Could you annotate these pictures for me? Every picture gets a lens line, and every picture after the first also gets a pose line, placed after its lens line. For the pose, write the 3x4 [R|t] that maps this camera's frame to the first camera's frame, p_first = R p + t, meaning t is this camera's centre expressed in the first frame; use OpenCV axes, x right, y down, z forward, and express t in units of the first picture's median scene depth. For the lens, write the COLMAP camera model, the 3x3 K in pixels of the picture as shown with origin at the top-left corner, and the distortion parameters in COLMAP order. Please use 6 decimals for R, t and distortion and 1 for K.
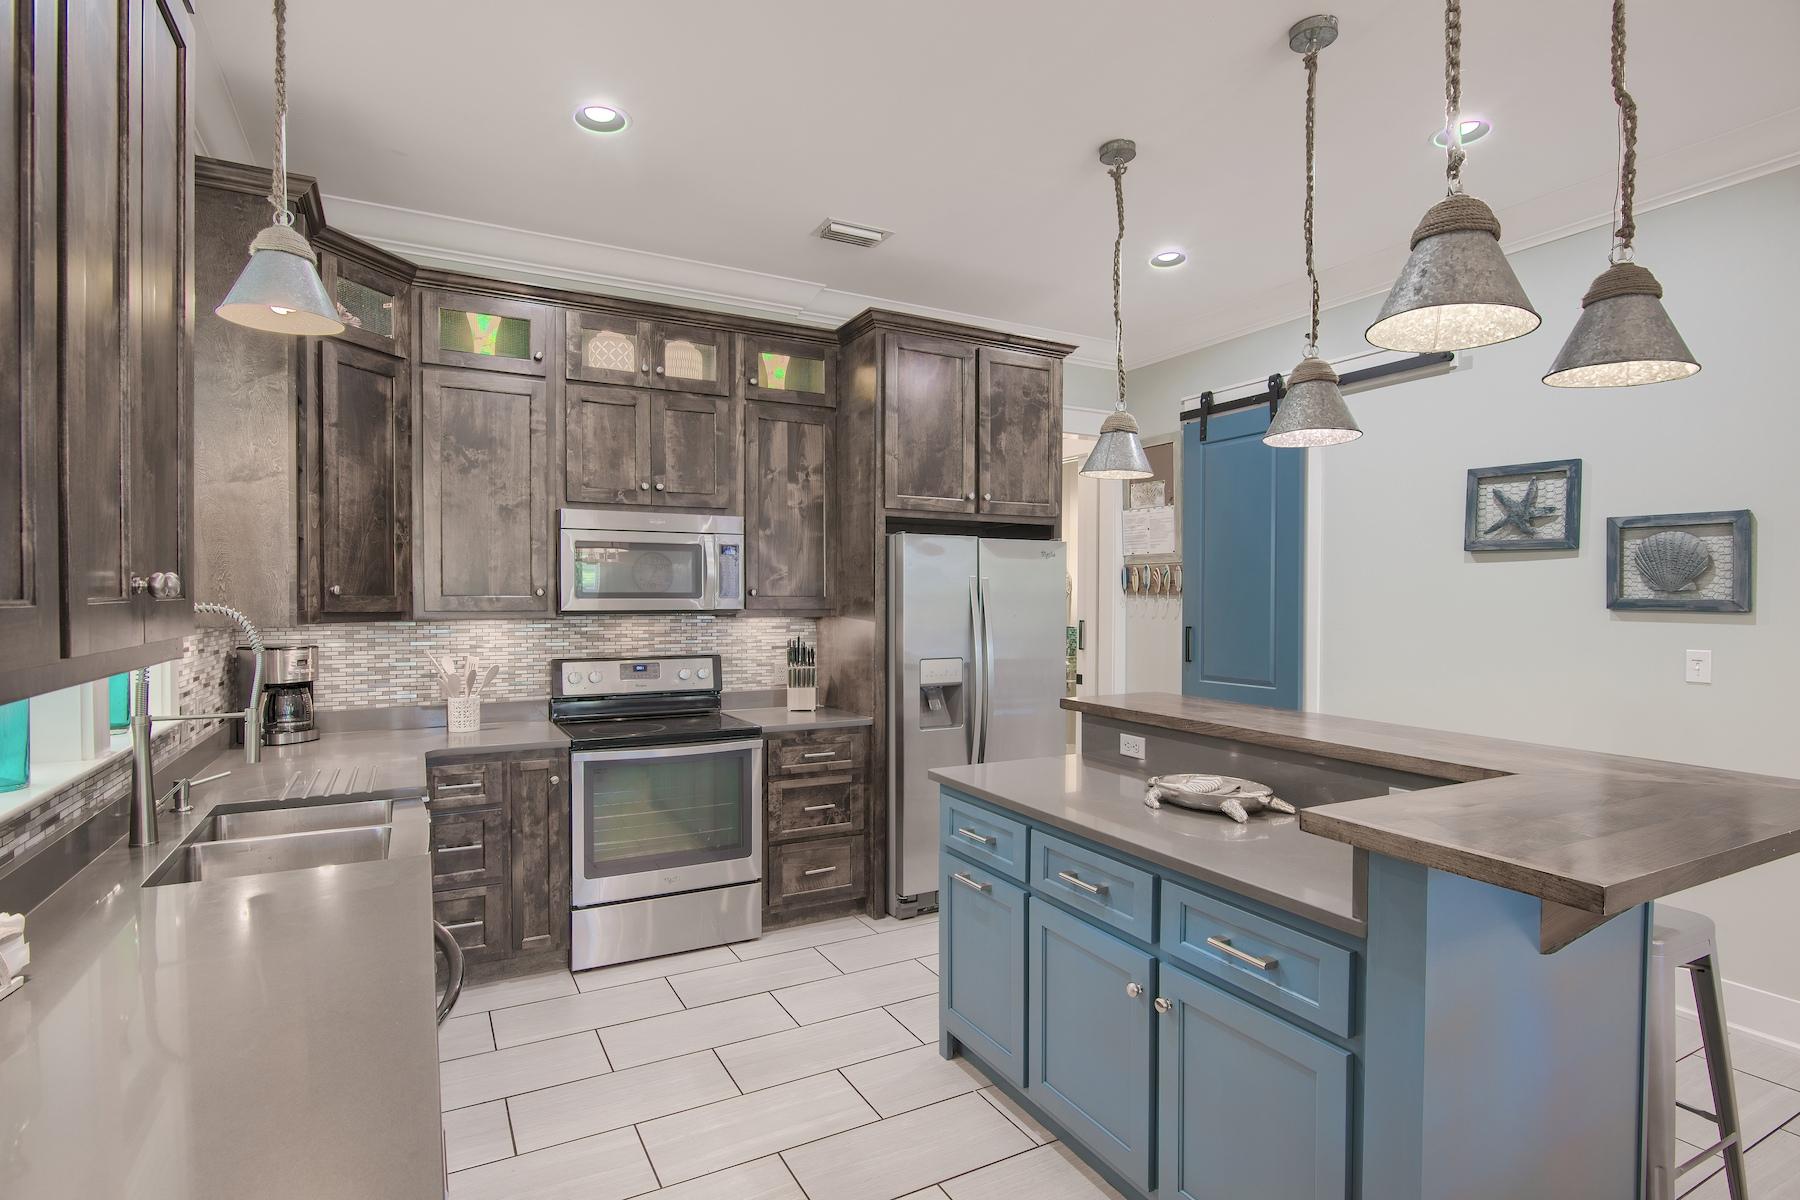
lens RADIAL K [[906.6, 0, 930.0], [0, 906.6, 617.6], [0, 0, 1]] dist [-0.013518, -0.001251]
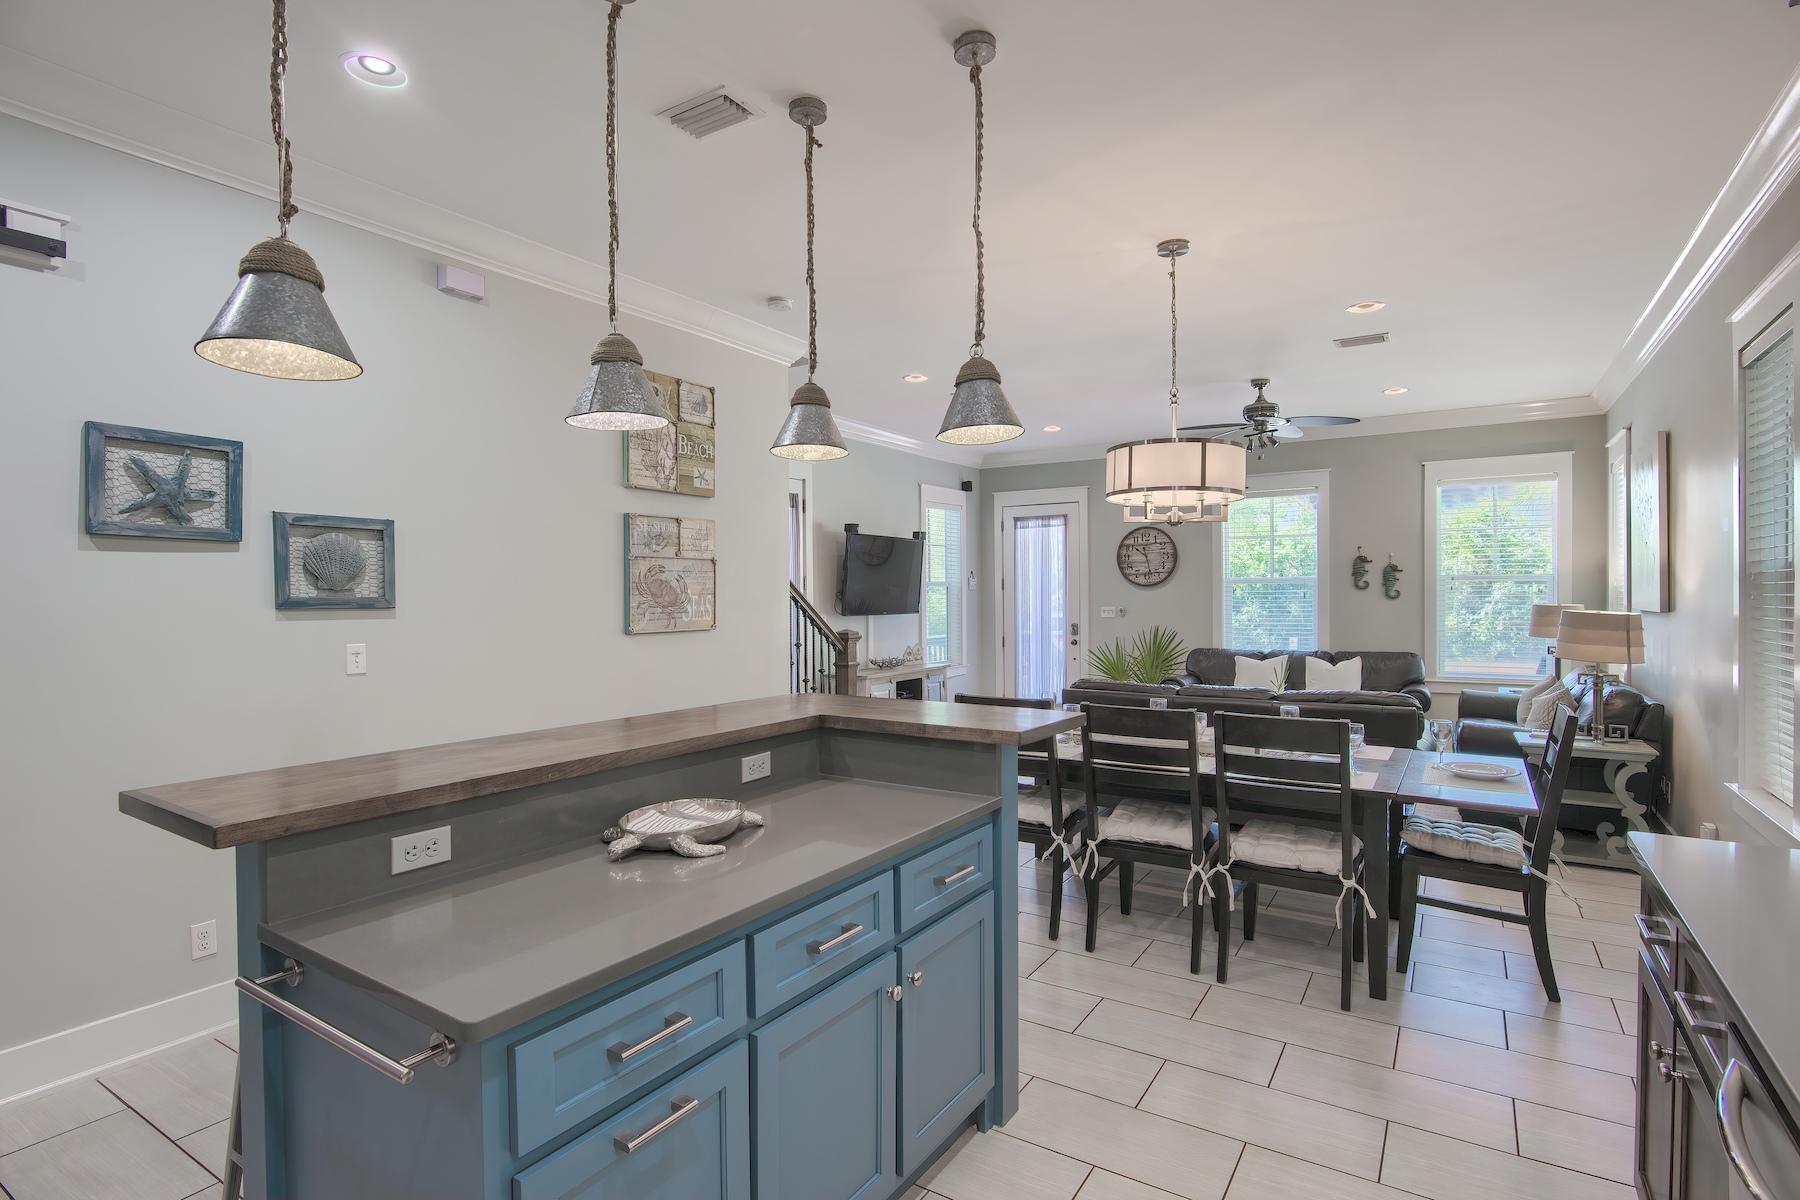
lens RADIAL K [[906.6, 0, 962.8], [0, 906.6, 588.1], [0, 0, 1]] dist [-0.013518, -0.001251]
pose [[-0.527458, 0.006310, 0.849558, -0.357003], [0.025946, 0.999626, 0.008685, -0.018675], [-0.849185, 0.026623, -0.527424, 0.764396]]
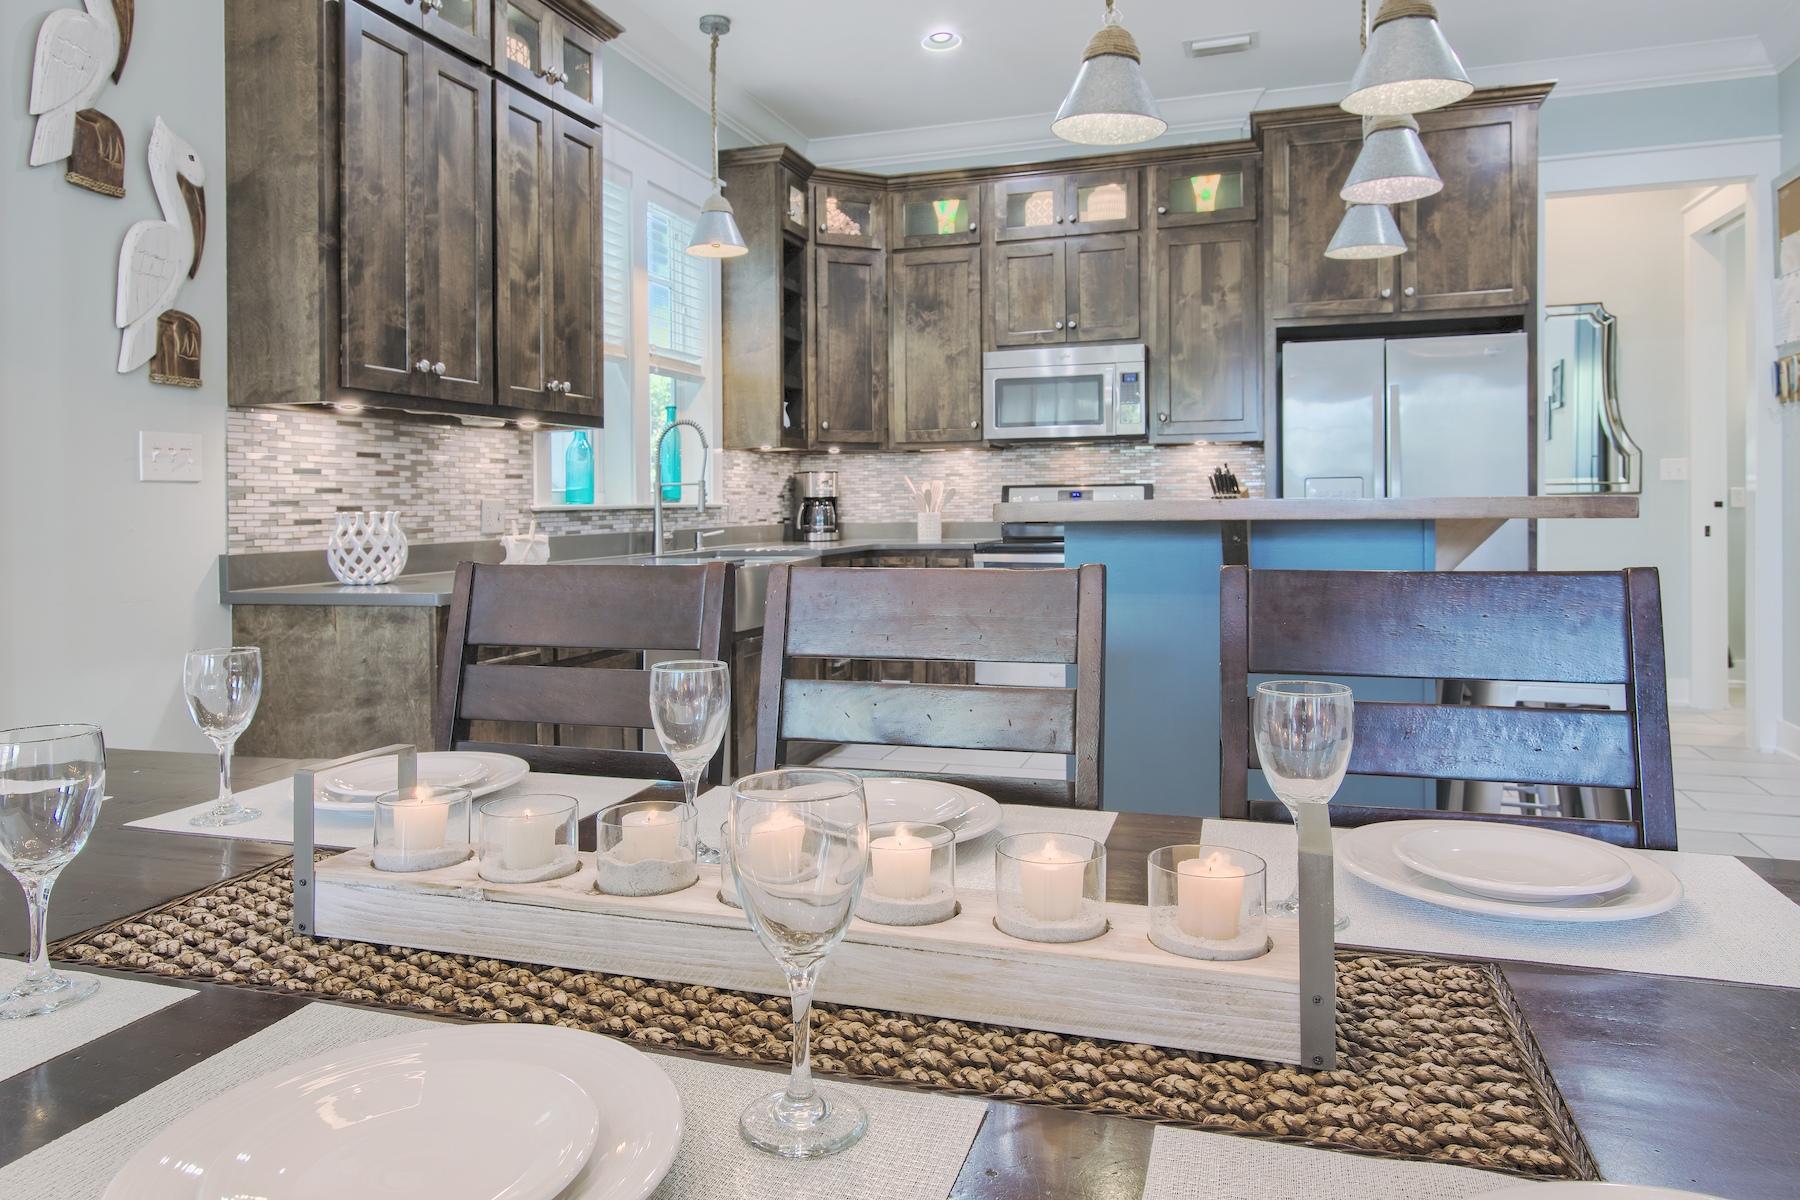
lens RADIAL K [[1180.5, 0, 899.2], [0, 1180.5, 518.9], [0, 0, 1]] dist [0.005924, -0.008811]
pose [[0.686164, -0.002043, -0.727444, 0.617954], [-0.002078, 0.999986, -0.004769, 0.101549], [0.727444, 0.004784, 0.686151, -0.139072]]
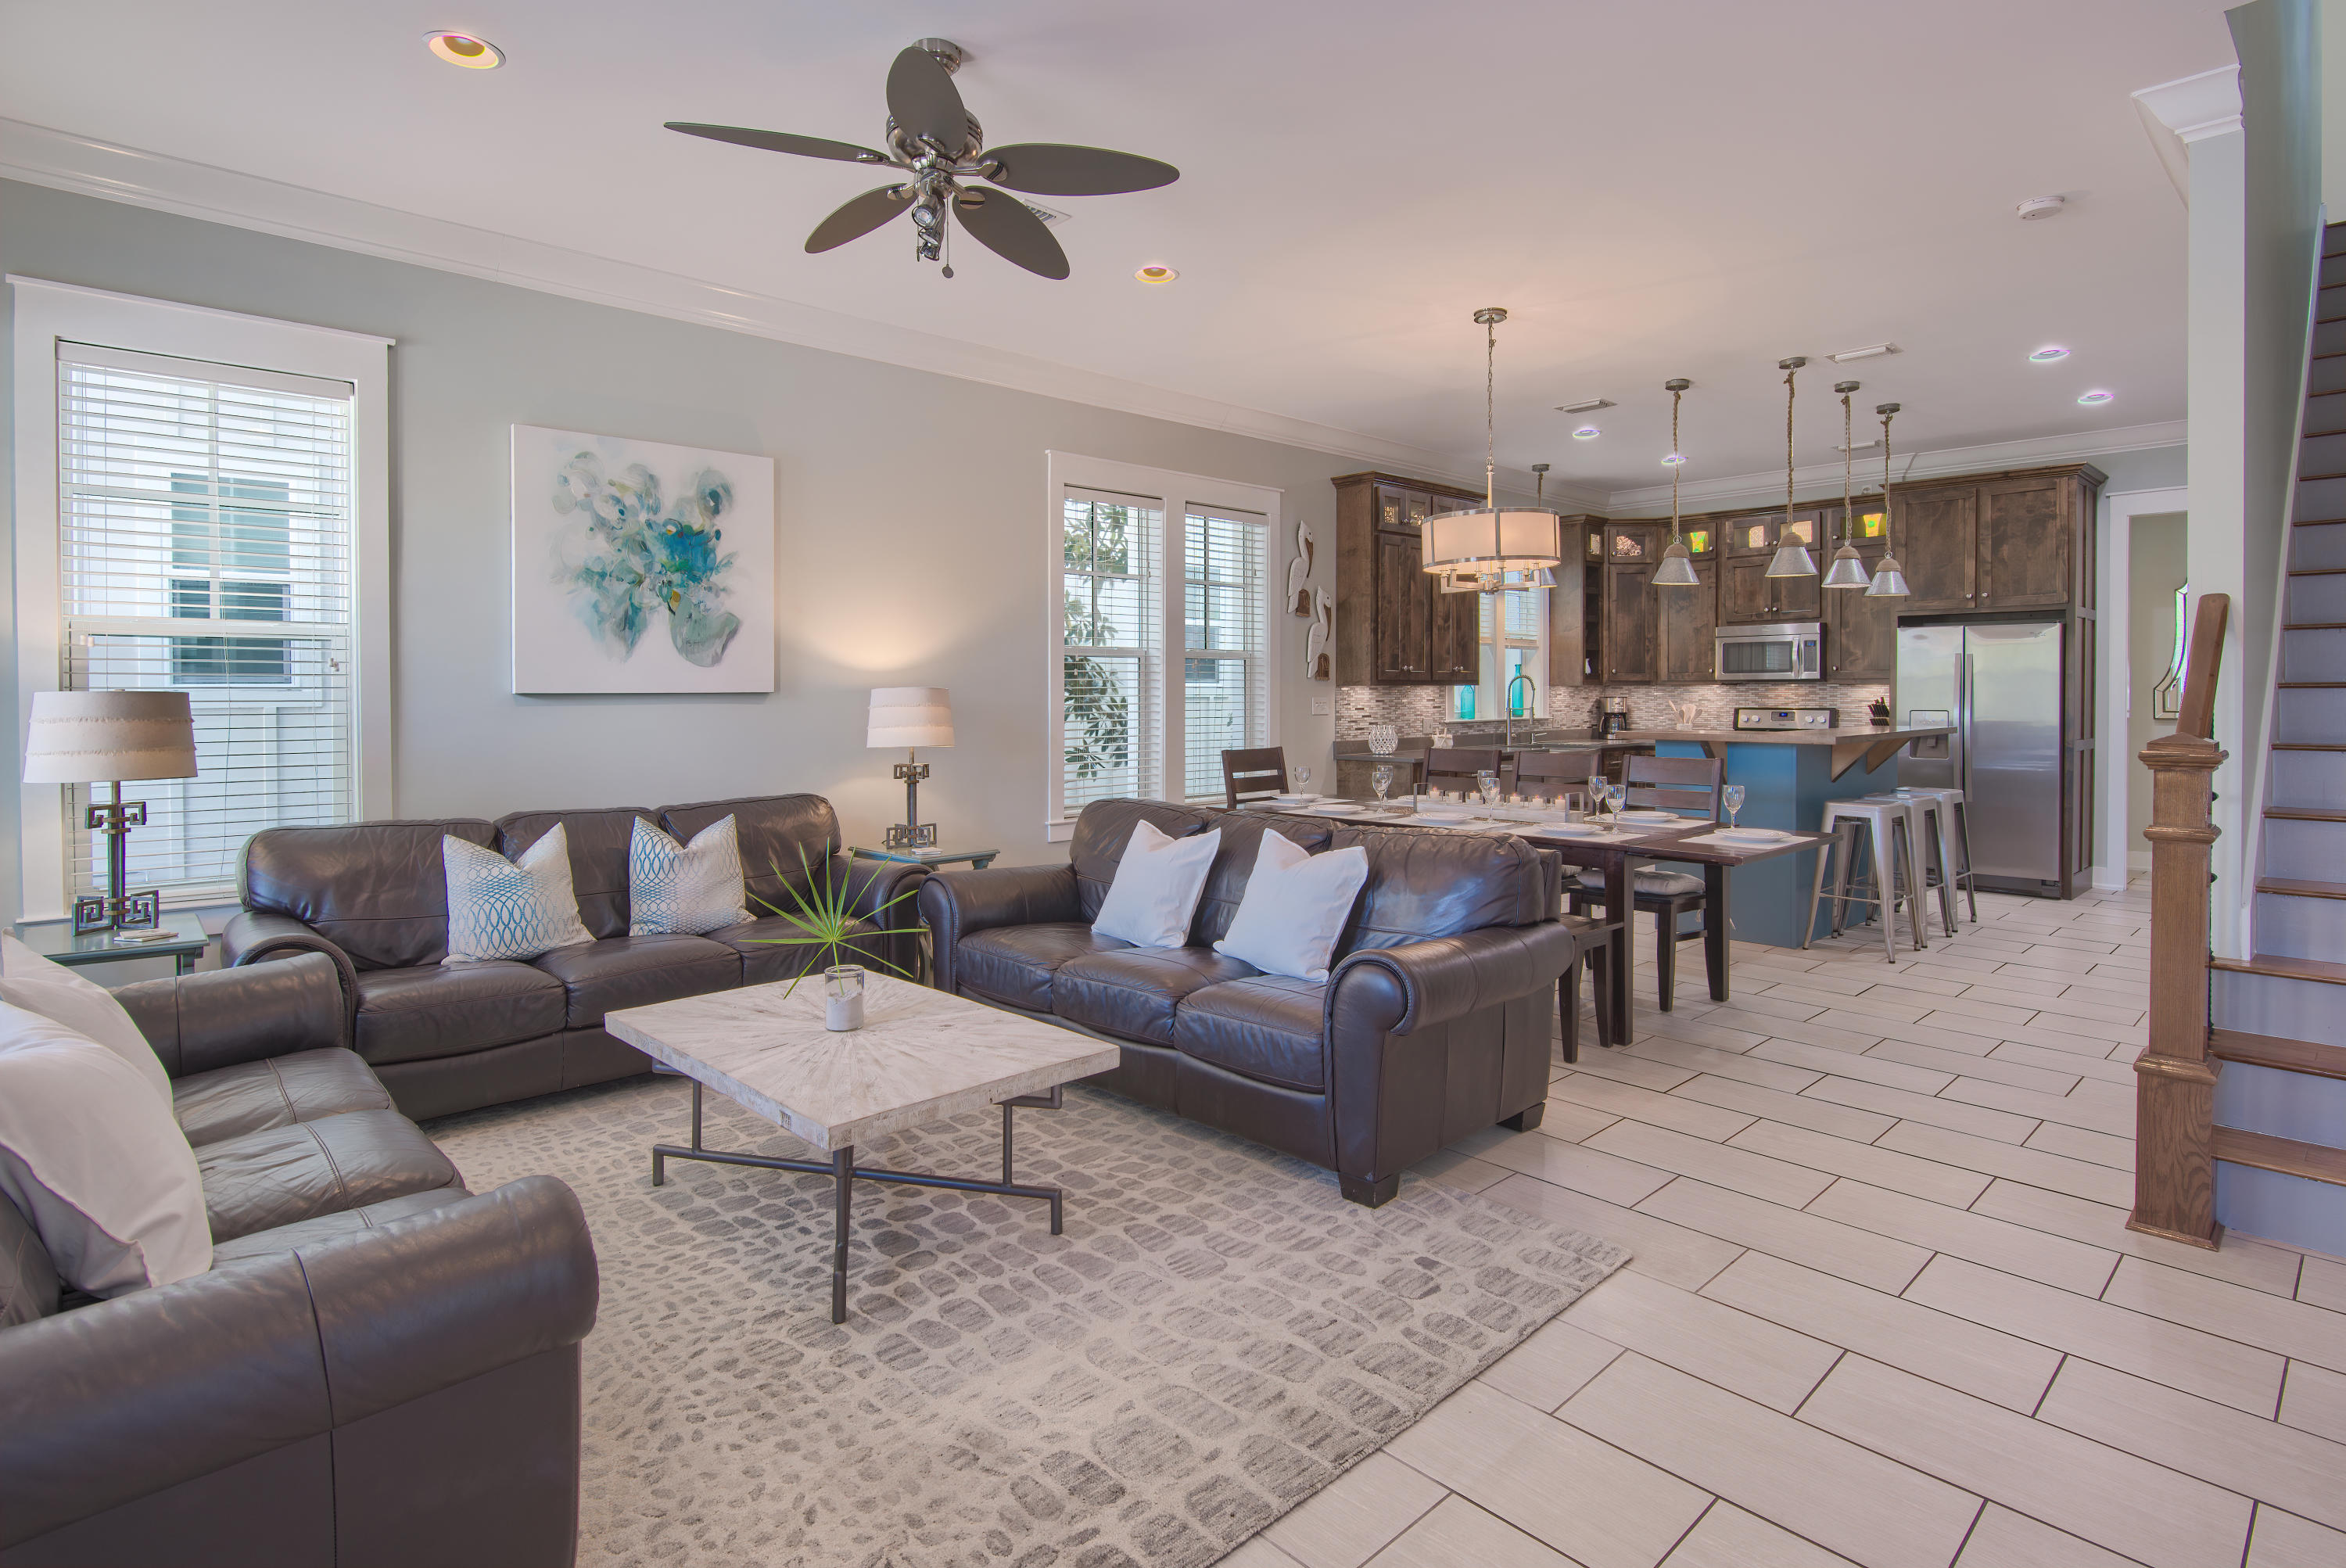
lens RADIAL K [[1181.7, 0, 1176.4], [0, 1181.7, 705.8], [0, 0, 1]] dist [-0.013518, -0.001251]
pose [[0.242477, 0.007424, -0.970129, 1.688391], [-0.018495, 0.999824, 0.003028, 0.058915], [0.969981, 0.017208, 0.242572, -0.698751]]
